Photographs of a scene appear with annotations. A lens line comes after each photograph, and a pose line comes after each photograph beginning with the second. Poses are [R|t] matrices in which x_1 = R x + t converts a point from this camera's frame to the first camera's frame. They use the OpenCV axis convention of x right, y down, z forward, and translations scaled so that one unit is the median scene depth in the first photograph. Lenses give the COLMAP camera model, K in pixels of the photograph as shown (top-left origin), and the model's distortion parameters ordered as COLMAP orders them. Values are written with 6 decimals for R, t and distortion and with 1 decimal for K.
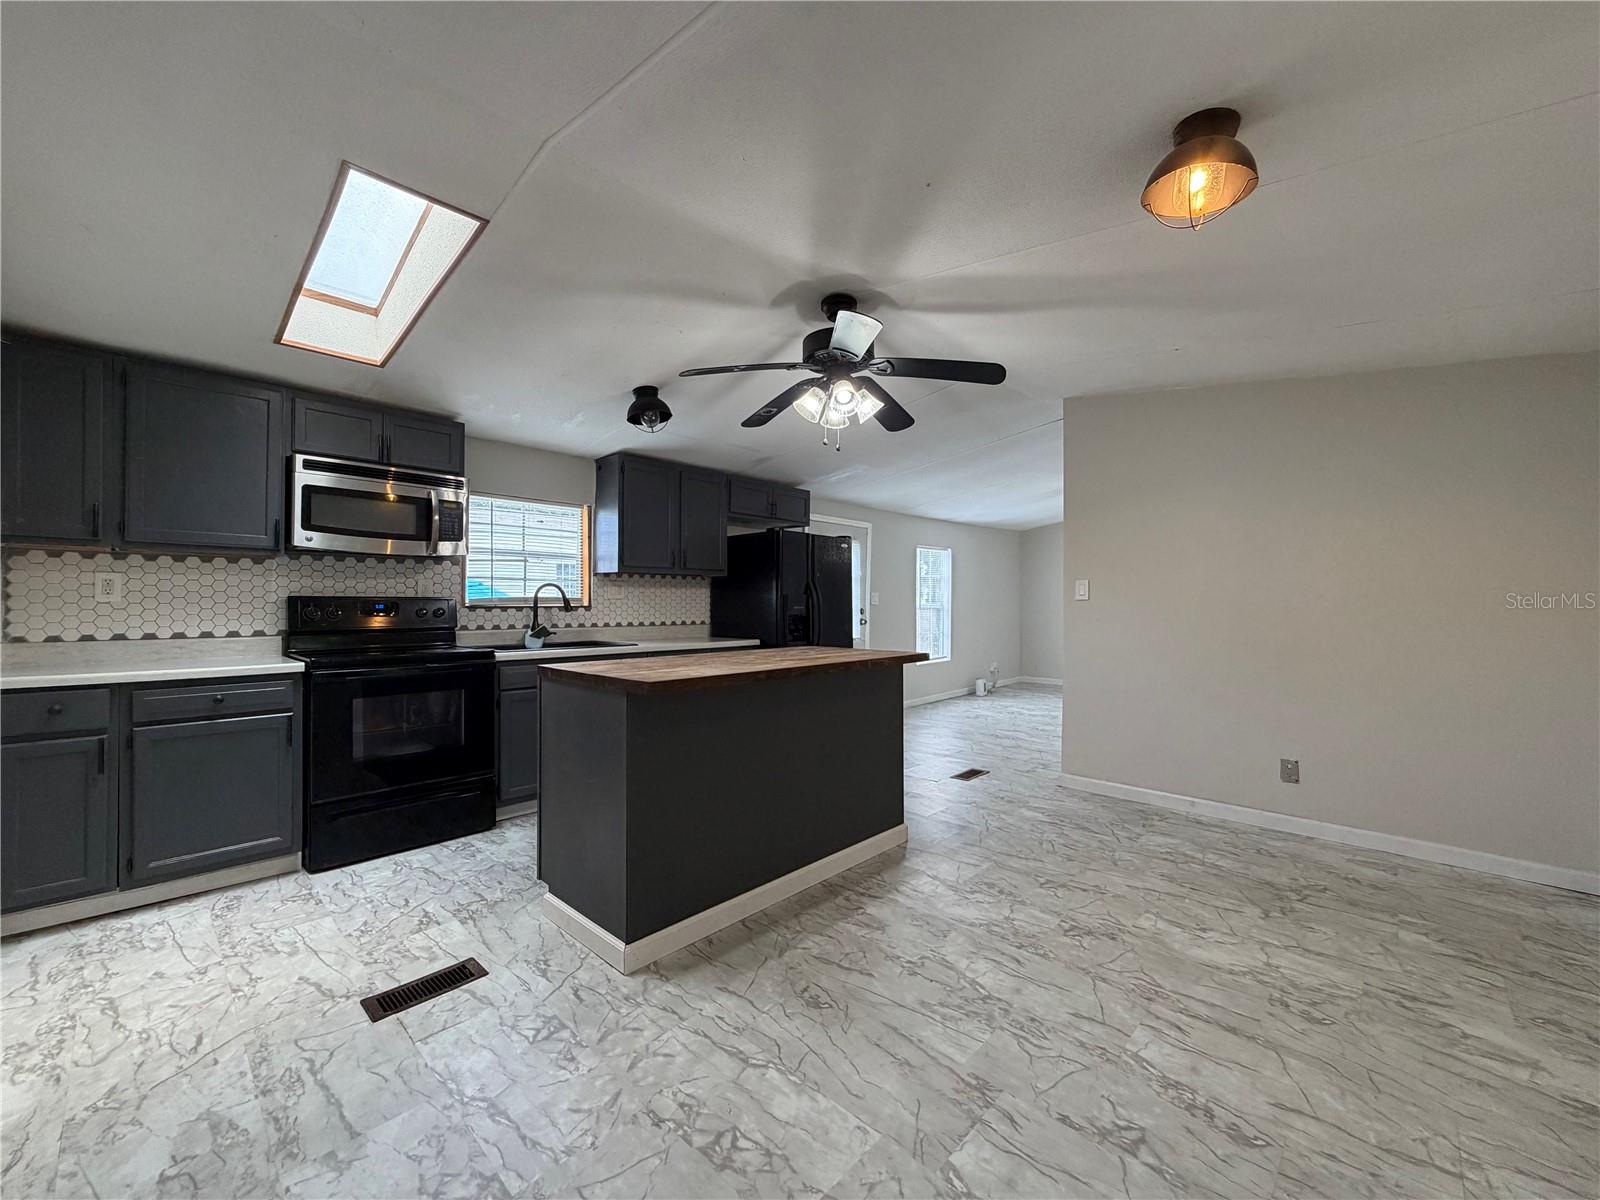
lens RADIAL K [[637.6, 0, 796.5], [0, 637.6, 601.5], [0, 0, 1]] dist [0.000317, -0.000045]
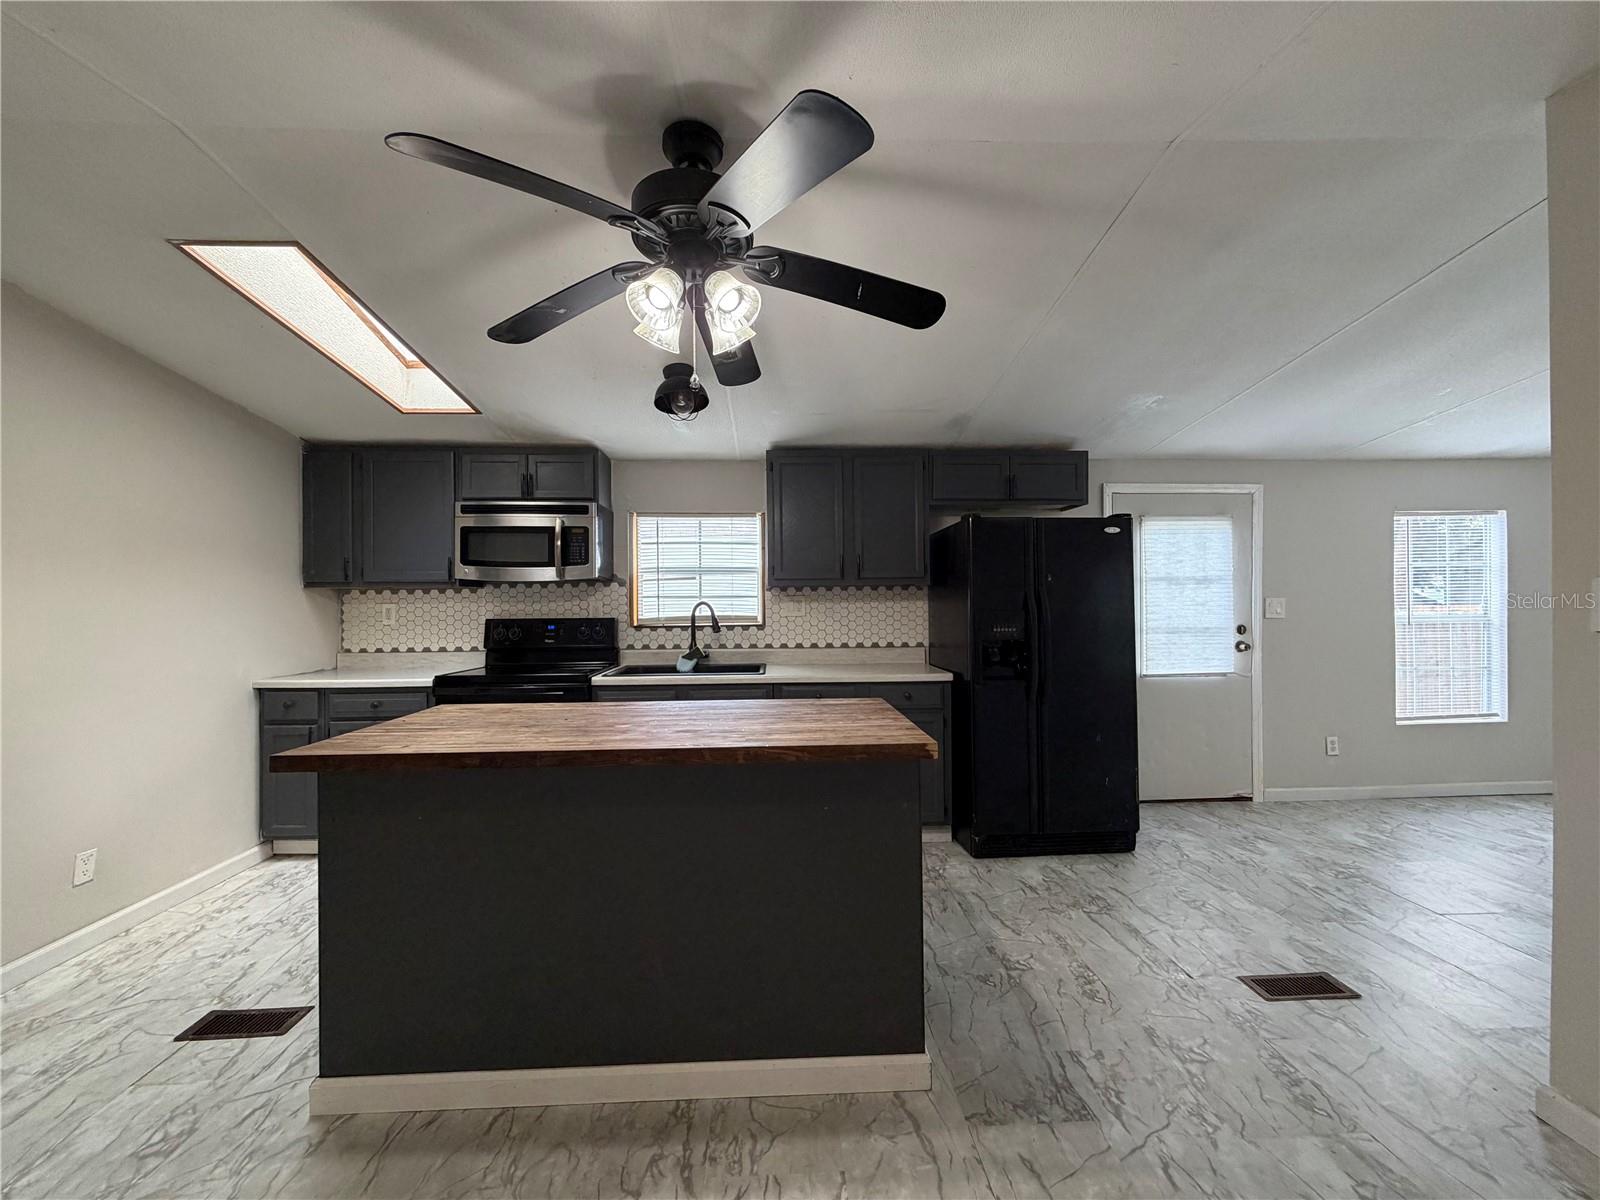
lens RADIAL K [[637.6, 0, 796.5], [0, 637.6, 601.5], [0, 0, 1]] dist [0.000317, -0.000045]
pose [[0.720137, -0.011266, -0.693740, 0.555338], [0.011841, 0.999922, -0.003946, -0.035743], [0.693731, -0.005373, 0.720215, 0.646216]]
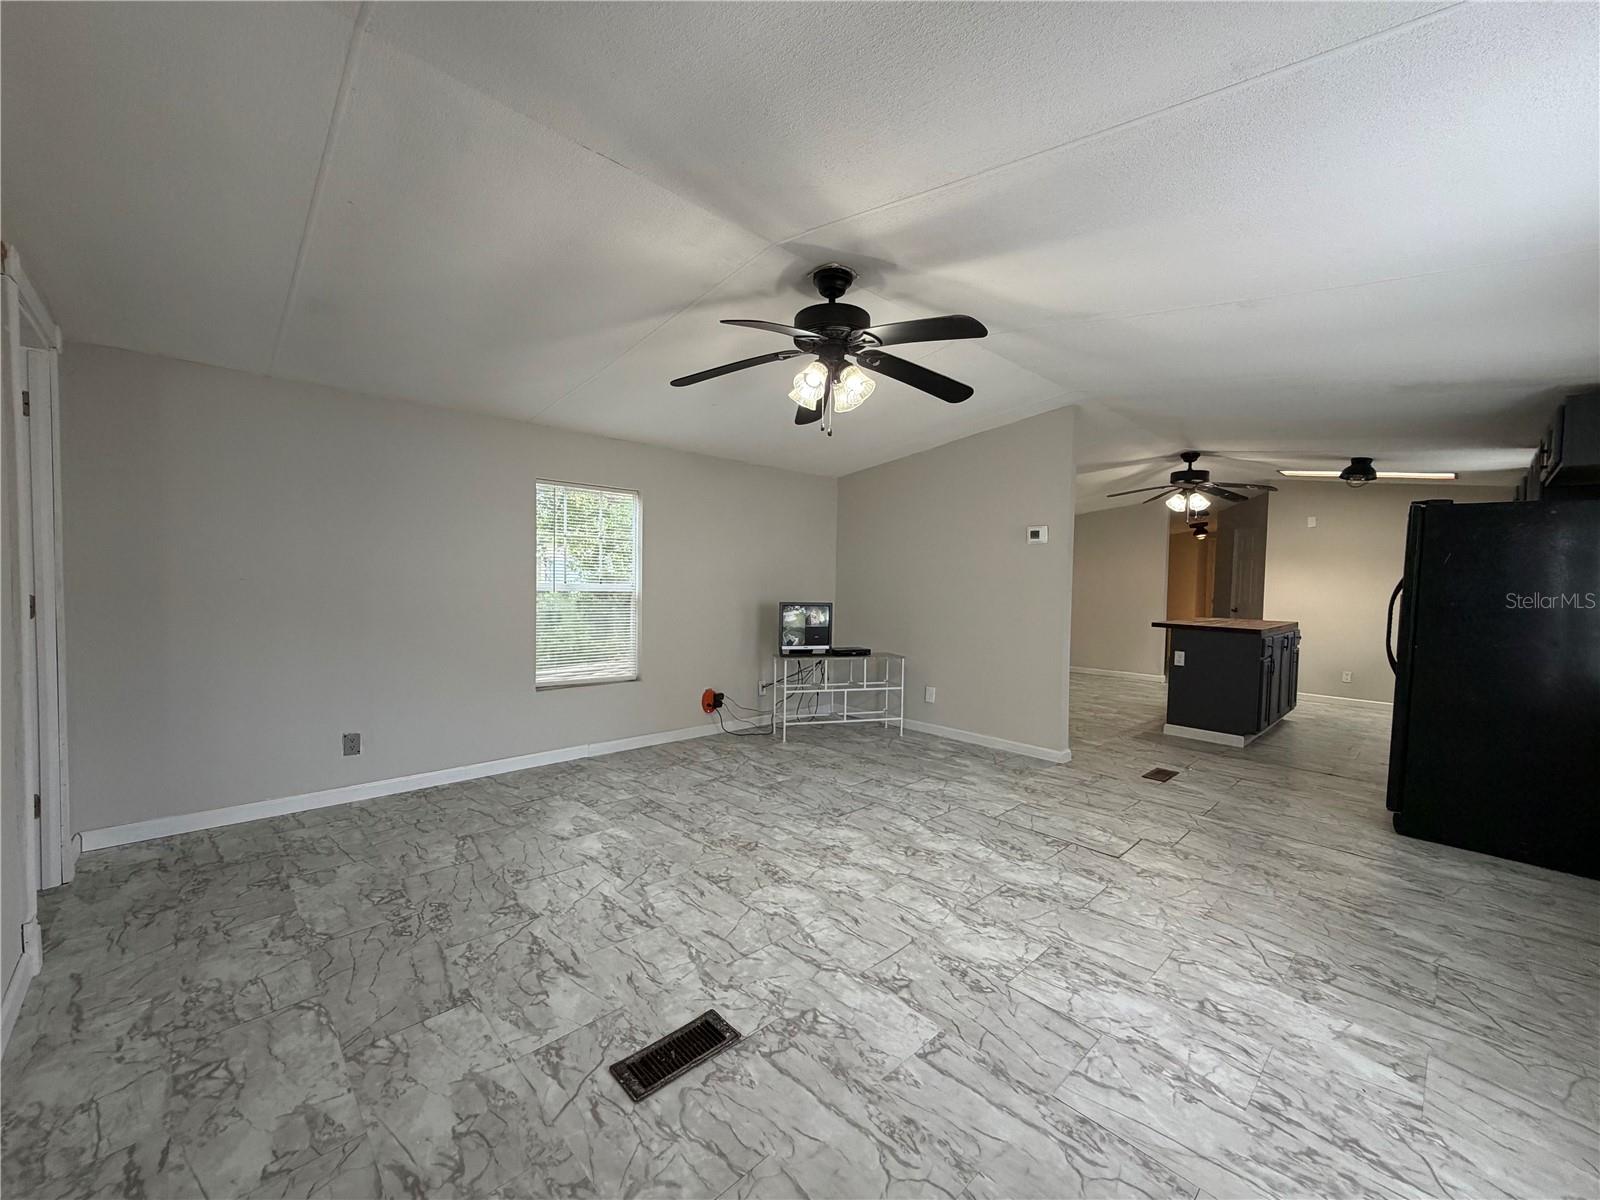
lens RADIAL K [[637.6, 0, 796.5], [0, 637.6, 601.5], [0, 0, 1]] dist [0.000317, -0.000045]
pose [[-0.998862, -0.017820, 0.044235, 1.301313], [-0.016214, 0.999206, 0.036403, -0.035394], [-0.044848, 0.035645, -0.998358, 3.271131]]
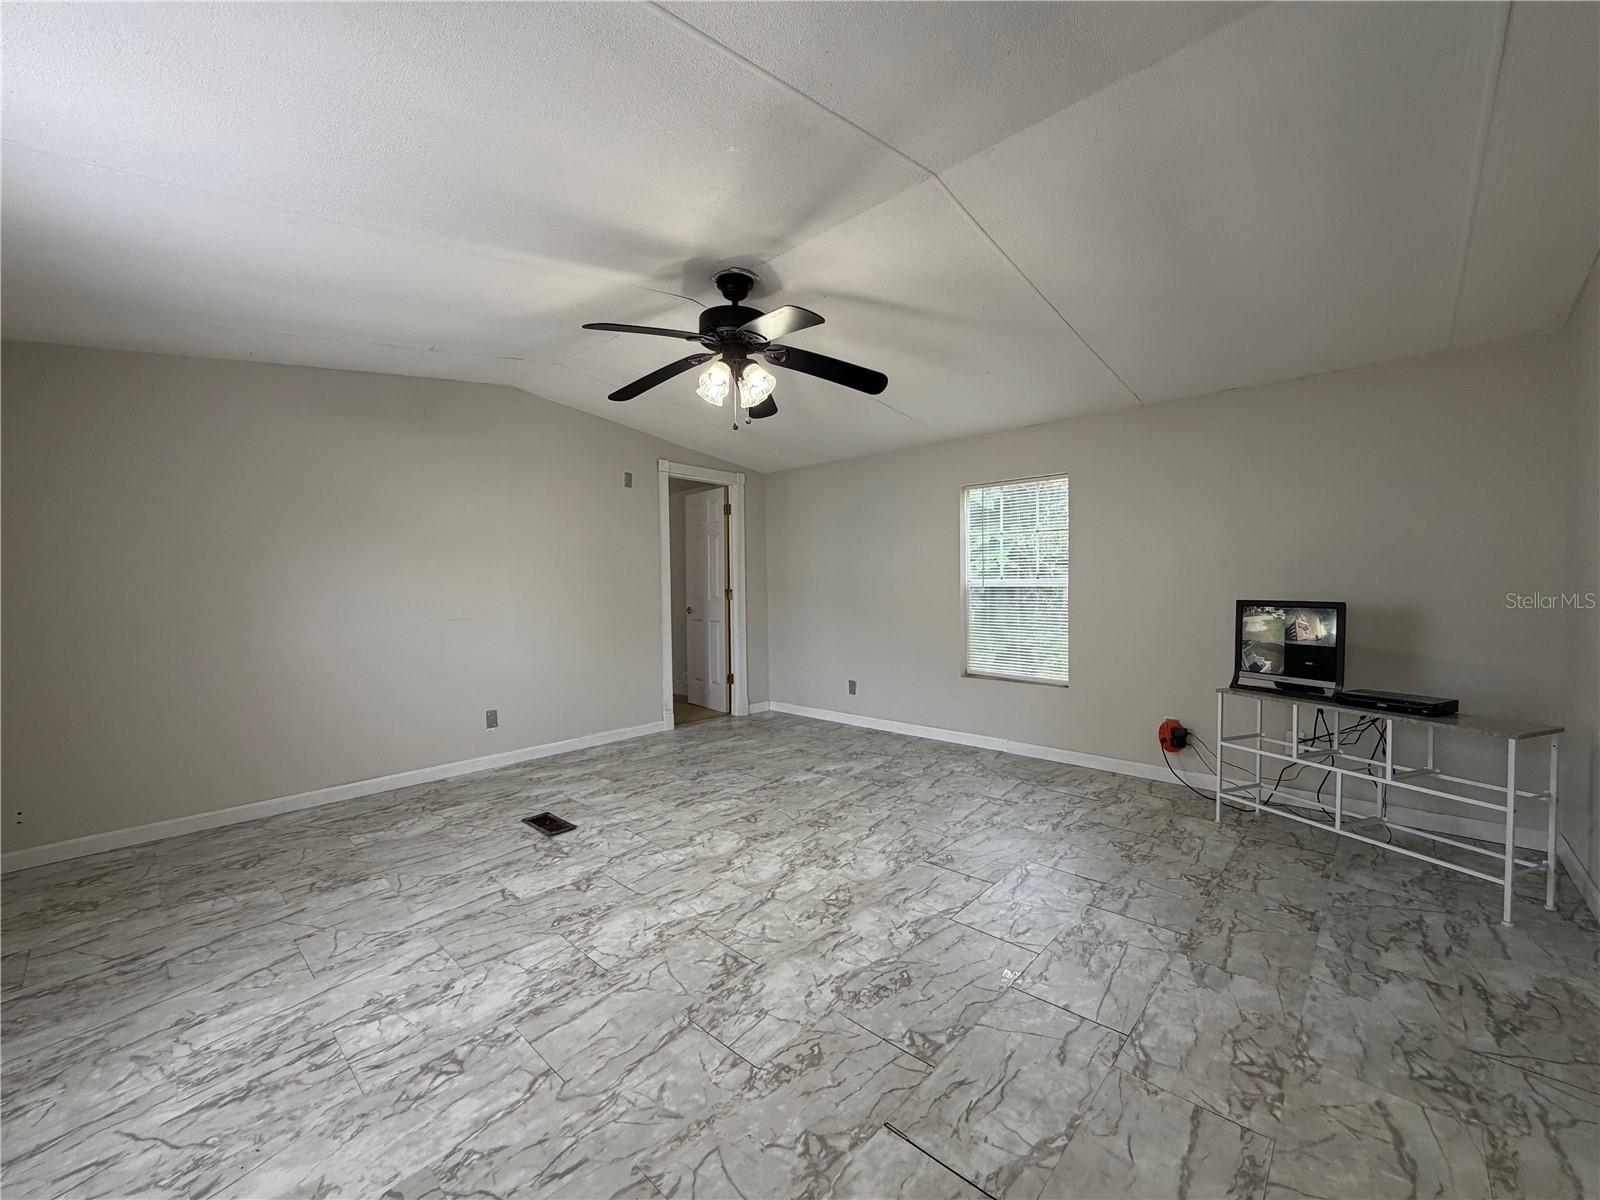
lens RADIAL K [[637.6, 0, 796.5], [0, 637.6, 601.5], [0, 0, 1]] dist [0.000317, -0.000045]
pose [[-0.014161, -0.020850, 0.999682, 0.272423], [0.010873, 0.999720, 0.021004, 0.004548], [-0.999841, 0.011167, -0.013931, 2.226607]]
